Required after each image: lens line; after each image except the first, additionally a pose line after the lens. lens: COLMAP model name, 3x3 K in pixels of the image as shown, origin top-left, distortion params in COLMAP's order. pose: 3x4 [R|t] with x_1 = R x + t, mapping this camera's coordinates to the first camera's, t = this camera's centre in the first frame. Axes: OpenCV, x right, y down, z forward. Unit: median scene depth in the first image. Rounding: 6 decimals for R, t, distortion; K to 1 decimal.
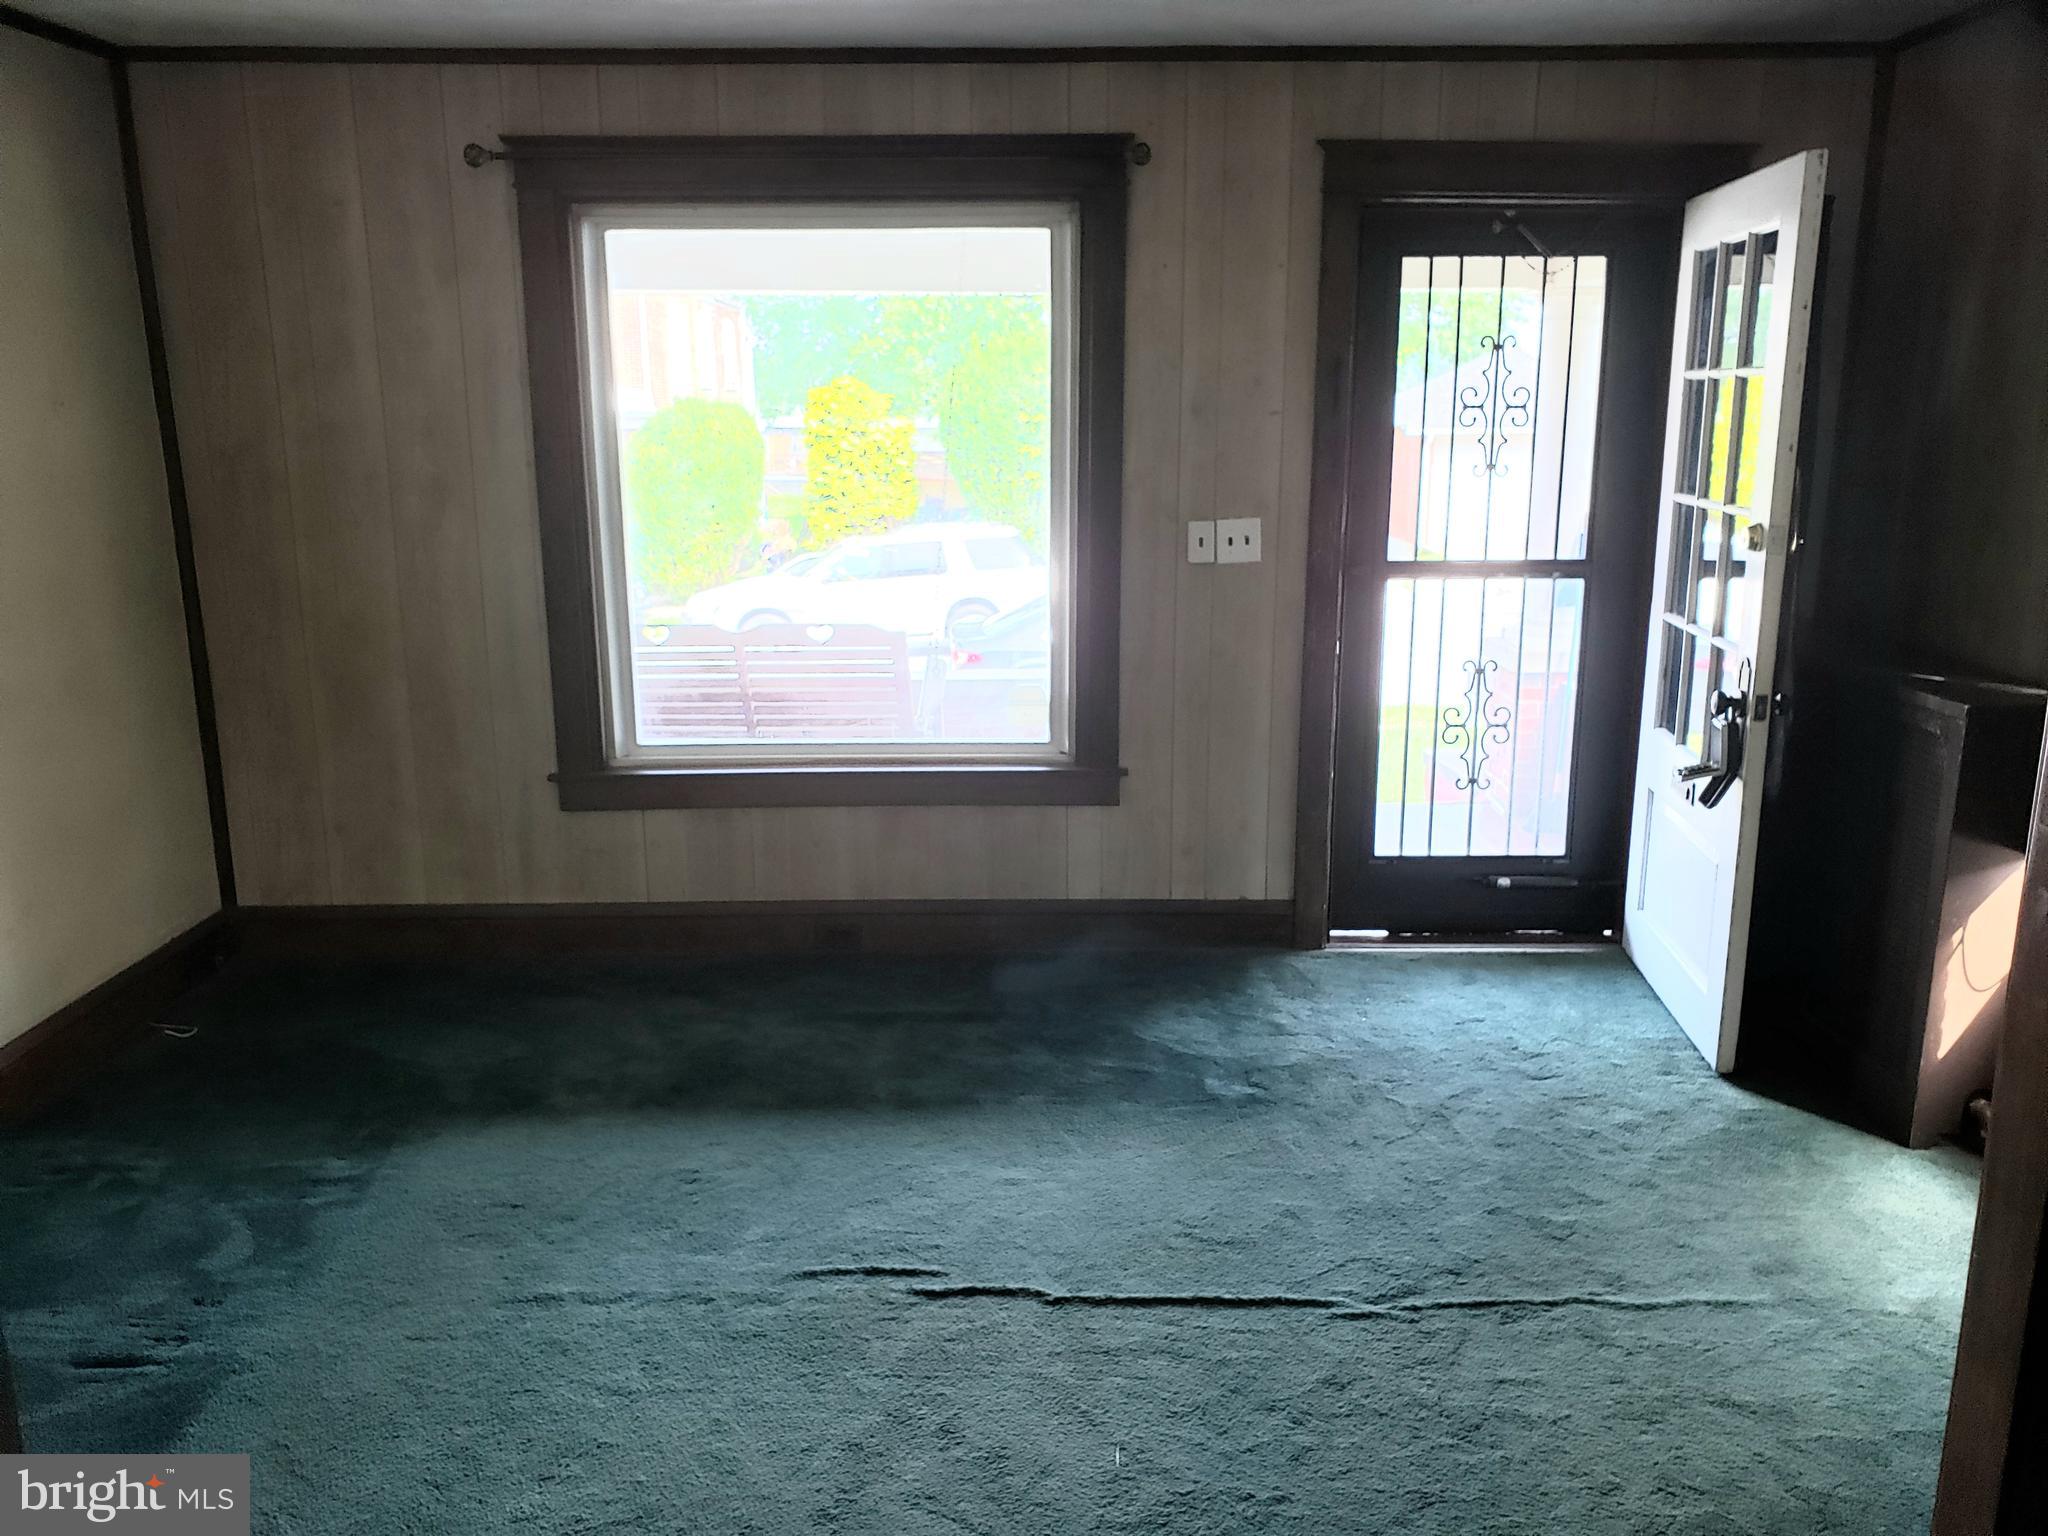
lens RADIAL K [[1596.0, 0, 1021.9], [0, 1596.0, 769.2], [0, 0, 1]] dist [0.041195, -0.037659]
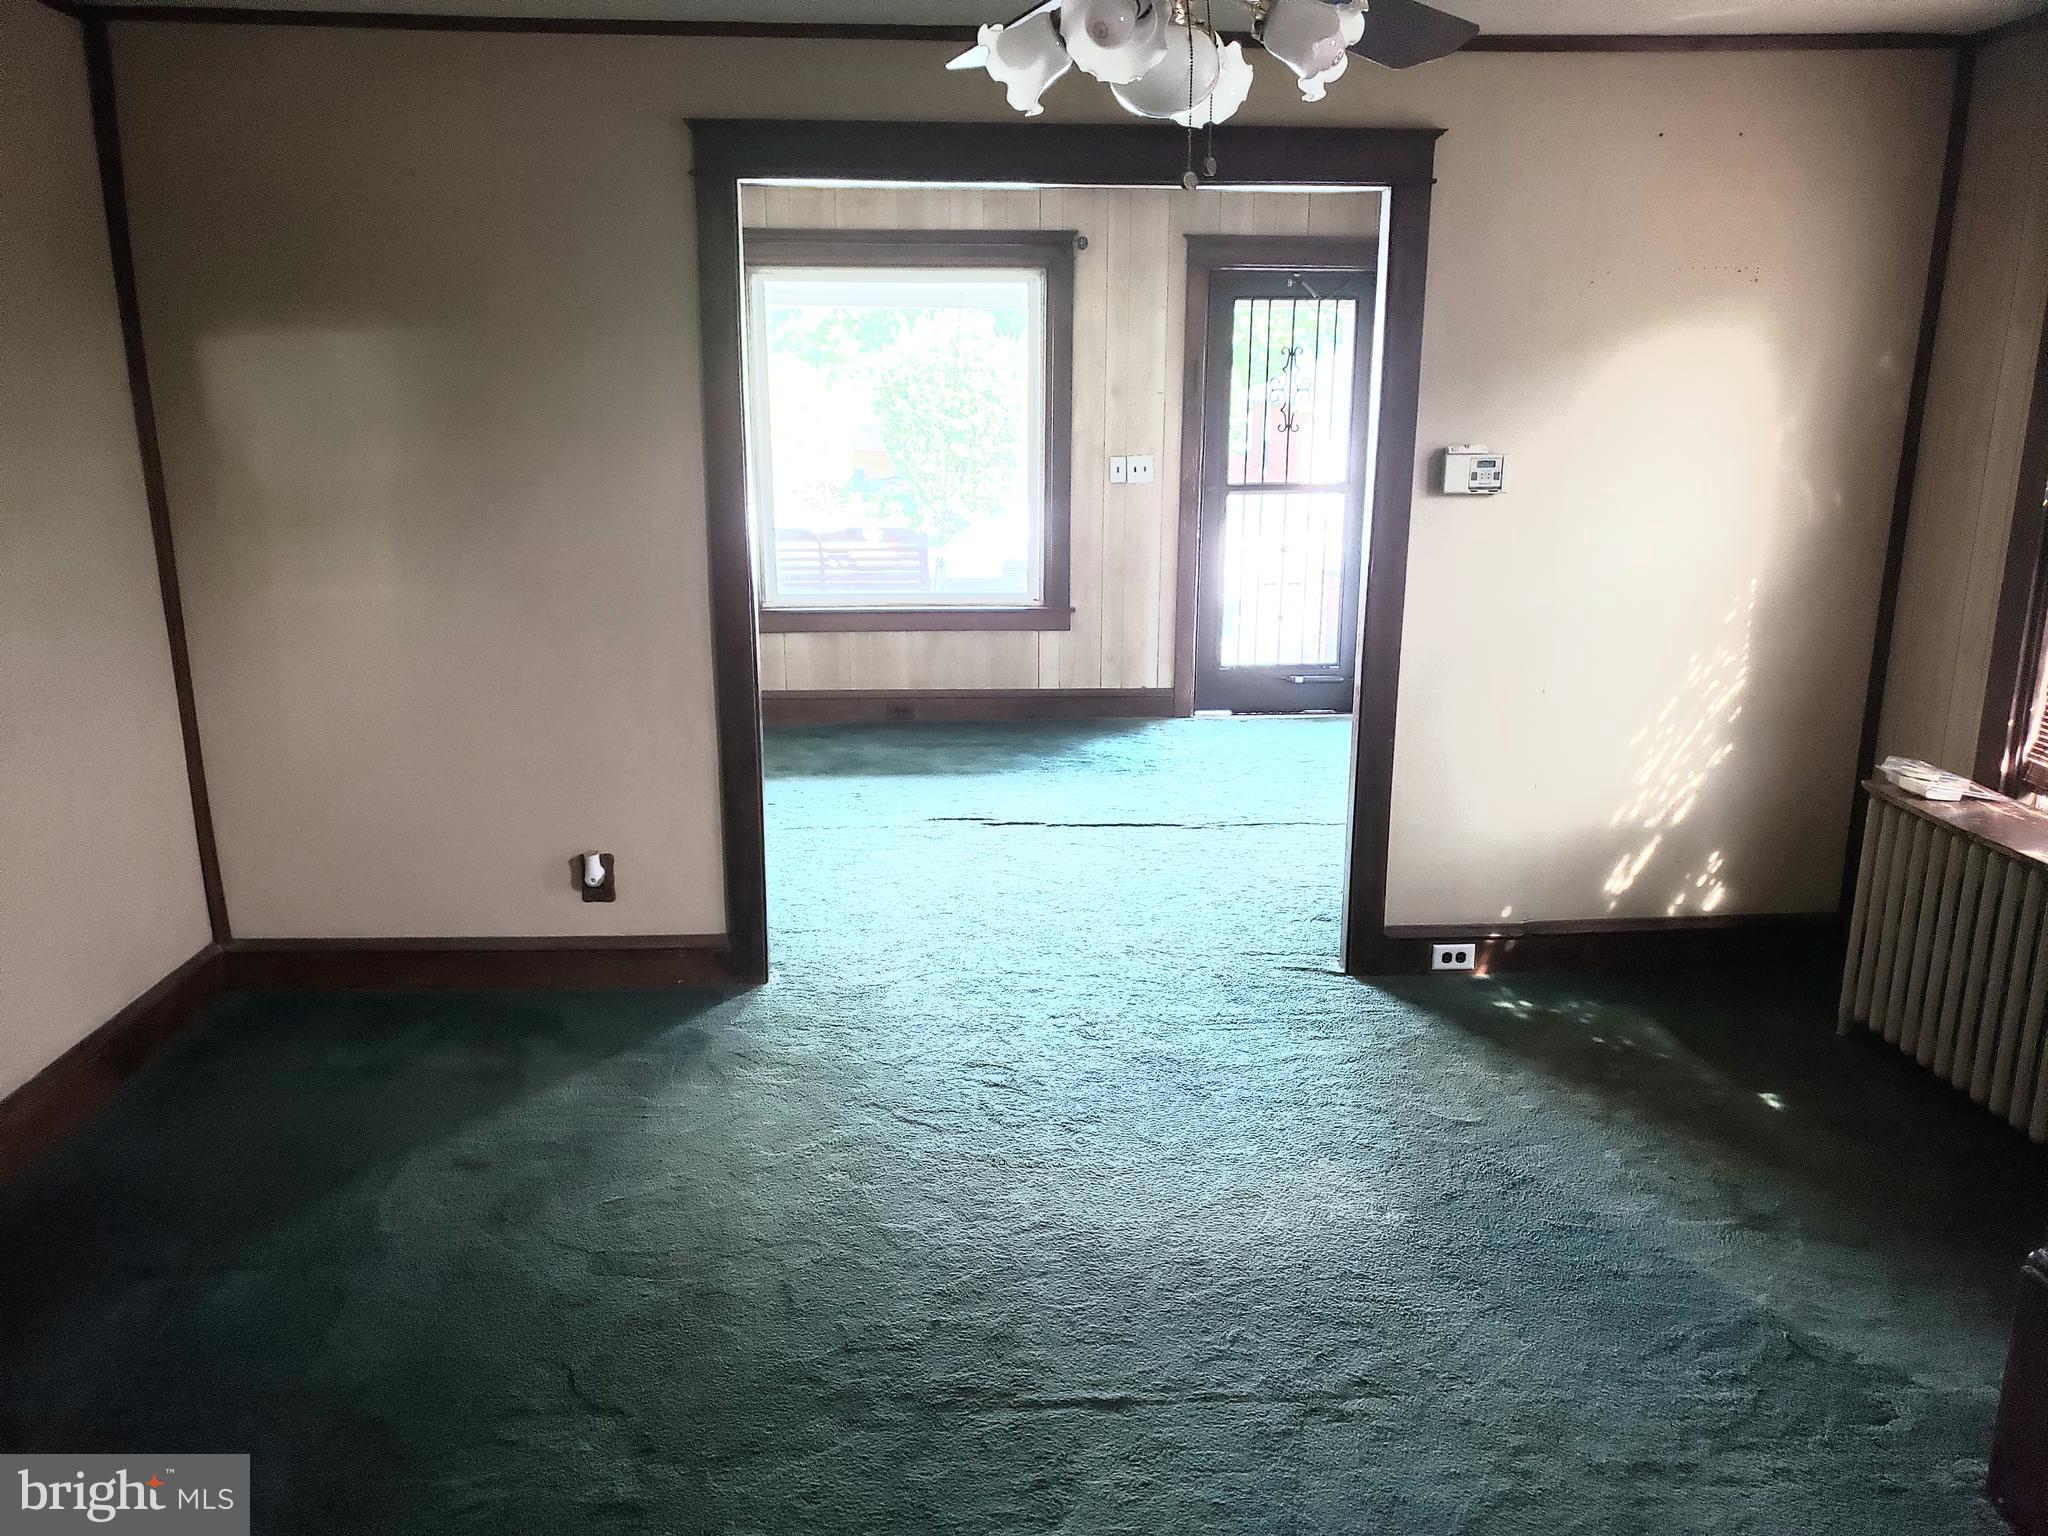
lens RADIAL K [[1596.0, 0, 1053.9], [0, 1596.0, 826.6], [0, 0, 1]] dist [0.041195, -0.037659]
pose [[0.997363, -0.012302, 0.071518, -0.079805], [0.007469, 0.997694, 0.067458, 0.117129], [-0.072183, -0.066746, 0.995156, -0.693980]]
